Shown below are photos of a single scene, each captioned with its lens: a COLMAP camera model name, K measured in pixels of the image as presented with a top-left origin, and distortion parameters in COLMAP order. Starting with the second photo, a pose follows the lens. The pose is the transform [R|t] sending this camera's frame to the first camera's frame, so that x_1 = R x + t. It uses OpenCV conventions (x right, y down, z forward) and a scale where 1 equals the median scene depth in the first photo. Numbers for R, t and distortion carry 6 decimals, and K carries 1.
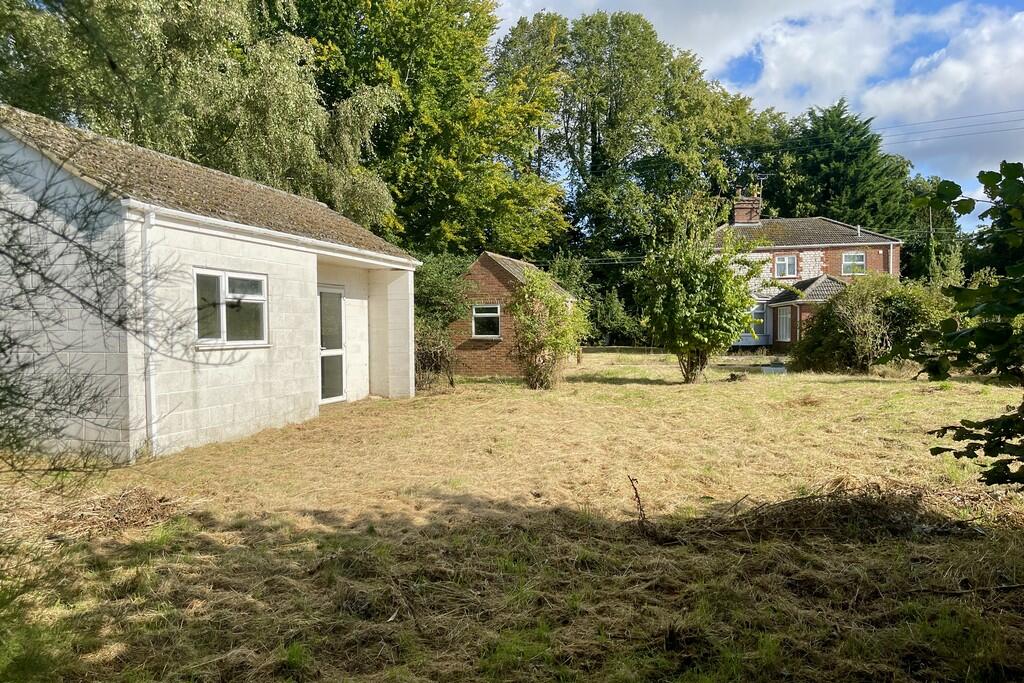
lens RADIAL K [[763.3, 0, 515.8], [0, 763.3, 350.7], [0, 0, 1]] dist [0.077210, -0.099128]
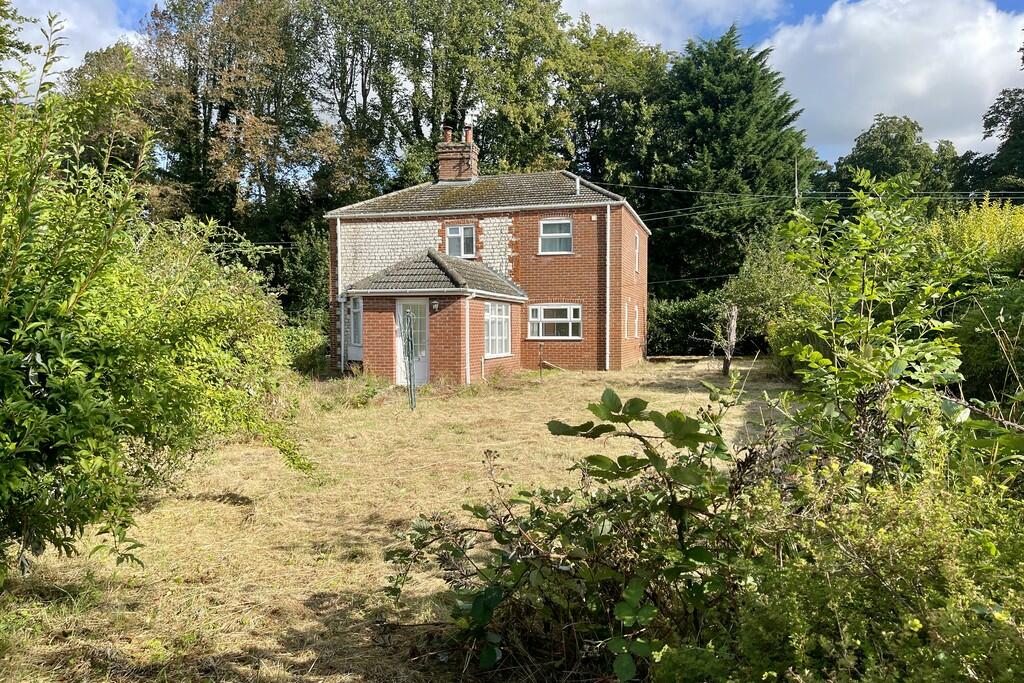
lens RADIAL K [[763.3, 0, 514.2], [0, 763.3, 340.5], [0, 0, 1]] dist [0.077210, -0.099128]
pose [[0.991435, 0.009800, -0.130234, 0.364710], [-0.011097, 0.999896, -0.009237, -0.014741], [0.130130, 0.010603, 0.991440, 0.273441]]
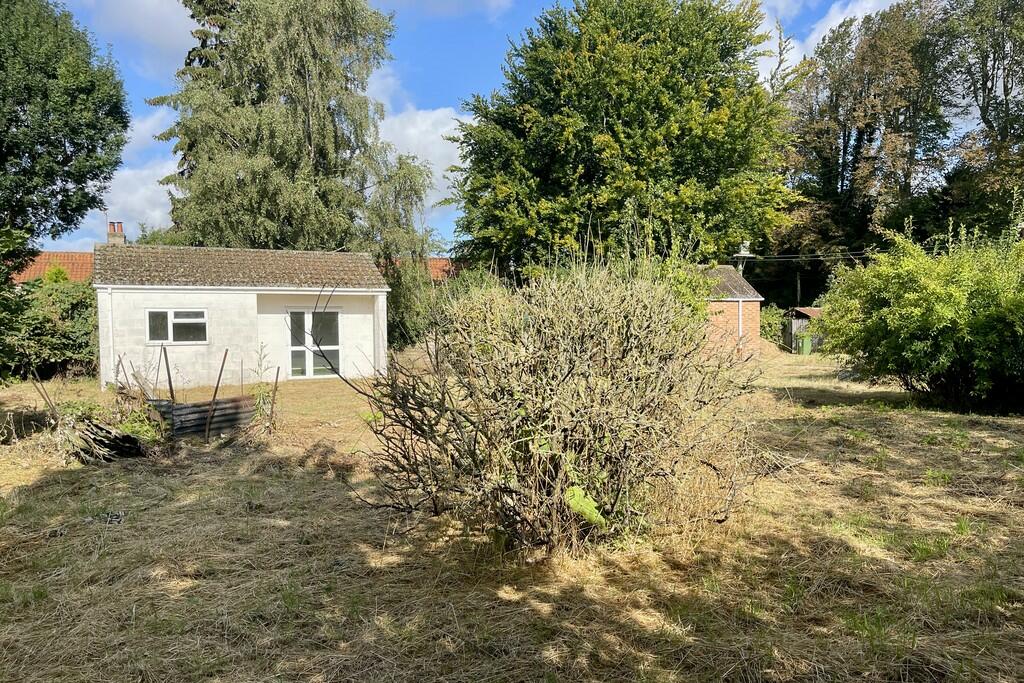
lens RADIAL K [[763.3, 0, 509.2], [0, 763.3, 350.3], [0, 0, 1]] dist [0.077210, -0.099128]
pose [[0.676289, 0.018695, -0.736399, 0.353576], [-0.012364, 0.999825, 0.014028, -0.005866], [0.736532, -0.000382, 0.676402, 0.047951]]
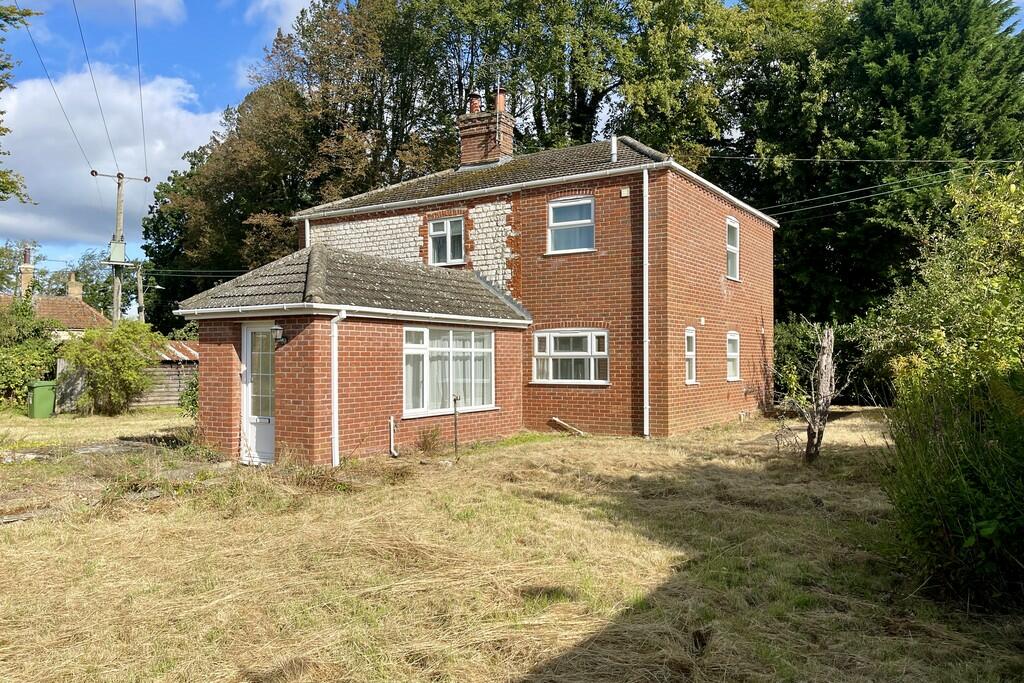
lens RADIAL K [[763.3, 0, 511.0], [0, 763.3, 347.6], [0, 0, 1]] dist [0.077210, -0.099128]
pose [[0.909525, 0.000594, -0.415649, 0.434449], [-0.016974, 0.999218, -0.035714, -0.023507], [0.415303, 0.039538, 0.908824, 0.459447]]
